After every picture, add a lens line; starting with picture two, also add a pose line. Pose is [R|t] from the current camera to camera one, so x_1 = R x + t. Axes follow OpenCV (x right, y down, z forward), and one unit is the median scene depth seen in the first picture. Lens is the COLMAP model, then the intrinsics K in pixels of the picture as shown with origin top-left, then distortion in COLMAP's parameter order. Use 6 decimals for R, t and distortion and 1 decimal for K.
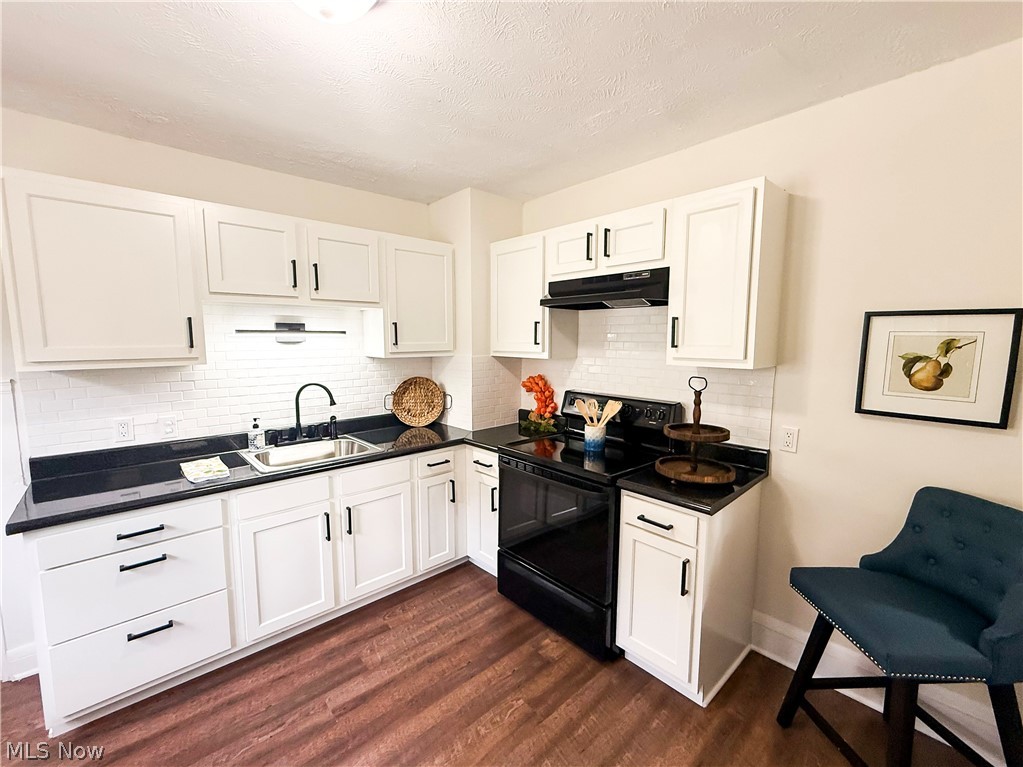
lens RADIAL K [[434.1, 0, 507.1], [0, 434.1, 380.9], [0, 0, 1]] dist [-0.001012, -0.000042]
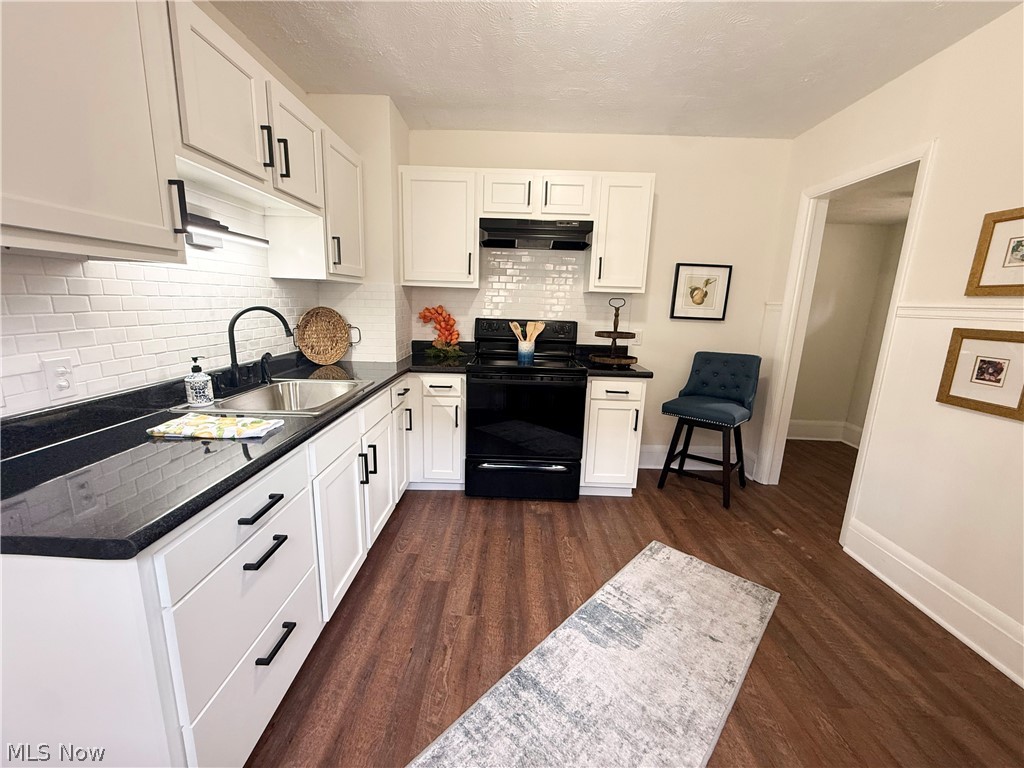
lens RADIAL K [[413.1, 0, 511.7], [0, 413.1, 383.4], [0, 0, 1]] dist [-0.000344, -0.000498]
pose [[0.674671, -0.124932, 0.727469, -0.820487], [0.044731, 0.990681, 0.128650, 0.075806], [-0.736762, -0.054256, 0.673971, 0.241202]]
